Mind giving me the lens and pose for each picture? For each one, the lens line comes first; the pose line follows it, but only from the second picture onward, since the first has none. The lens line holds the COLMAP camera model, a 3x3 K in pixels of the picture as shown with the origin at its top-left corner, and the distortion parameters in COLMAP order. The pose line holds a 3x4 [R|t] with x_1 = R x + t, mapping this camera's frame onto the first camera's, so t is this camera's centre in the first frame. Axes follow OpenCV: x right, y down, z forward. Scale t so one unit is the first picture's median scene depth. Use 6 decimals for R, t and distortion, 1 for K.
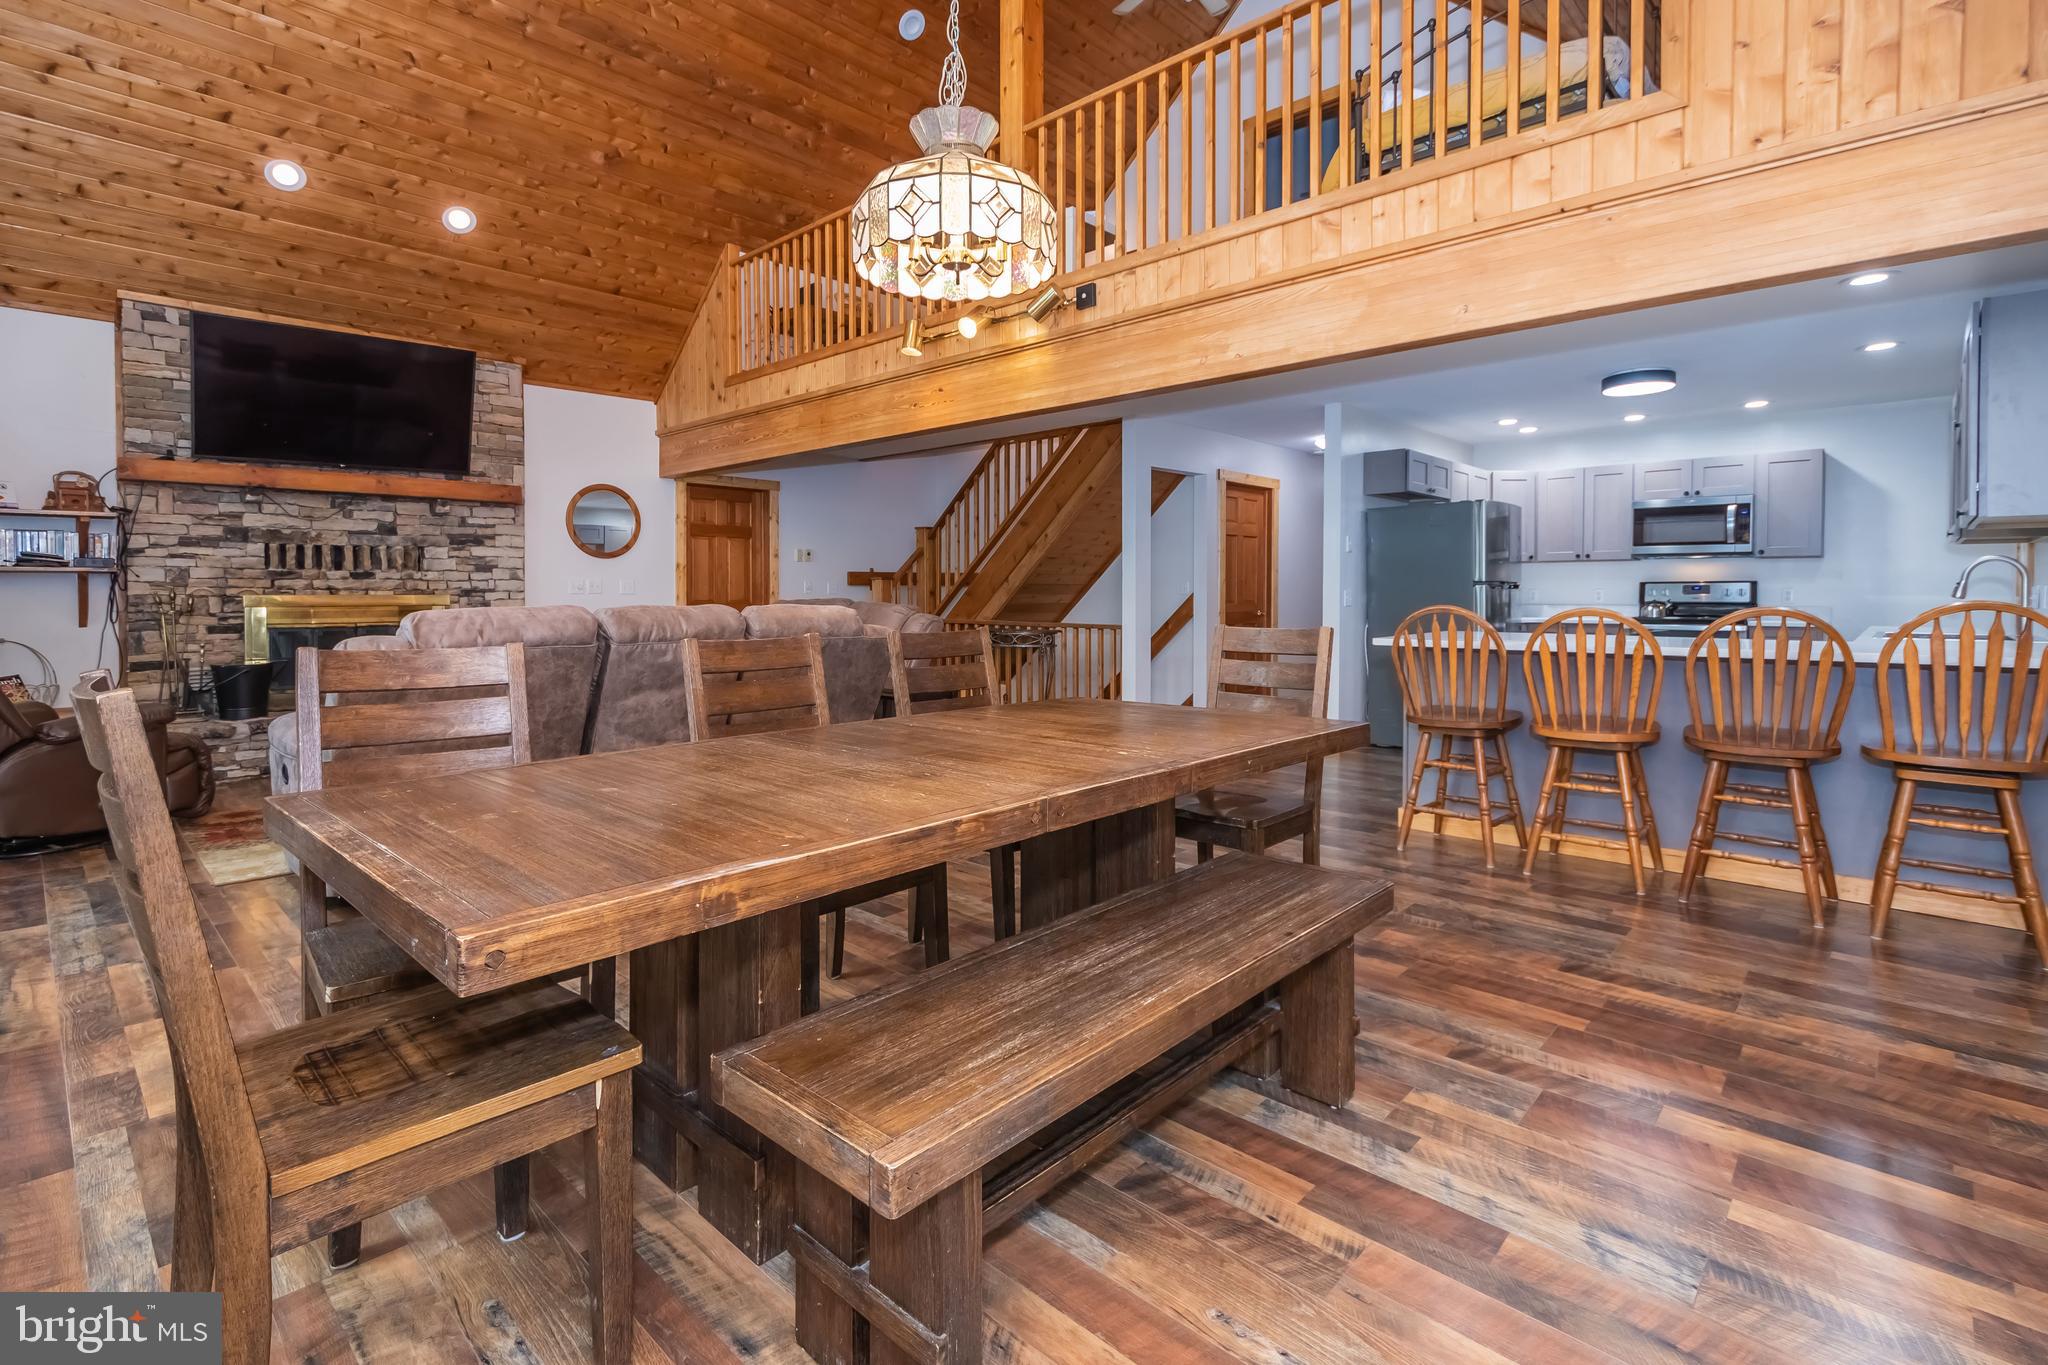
lens RADIAL K [[957.4, 0, 1030.1], [0, 957.4, 590.6], [0, 0, 1]] dist [-0.002307, -0.001282]
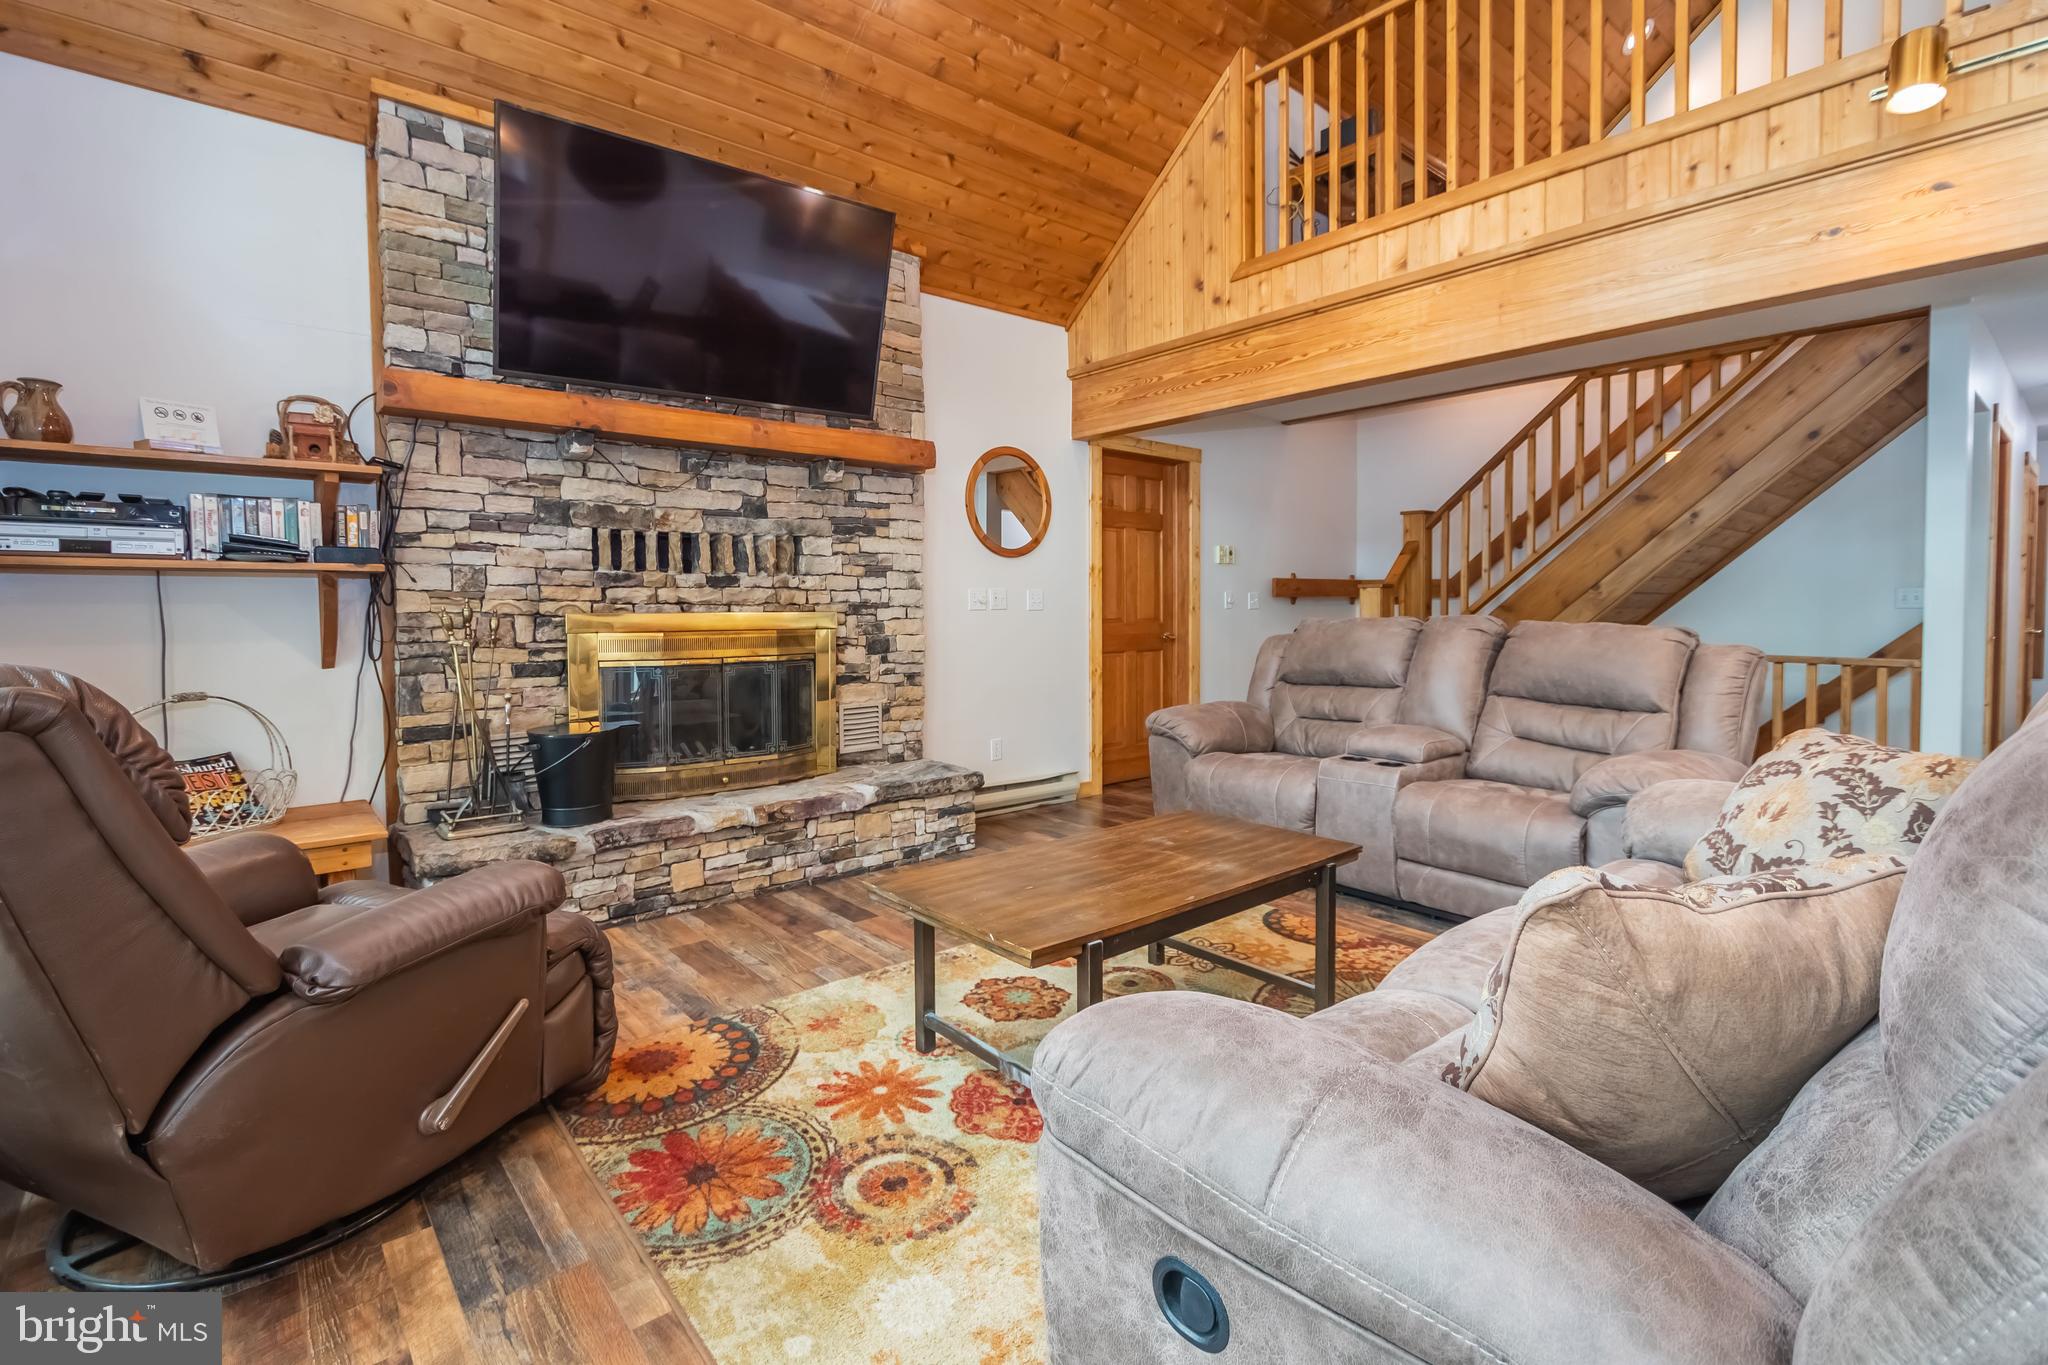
lens RADIAL K [[938.4, 0, 1023.5], [0, 938.4, 634.0], [0, 0, 1]] dist [-0.001361, -0.000940]
pose [[0.994331, 0.001525, -0.106315, -0.458807], [0.001557, 0.999581, 0.028899, 0.001222], [0.106315, -0.028901, 0.993912, 0.428726]]
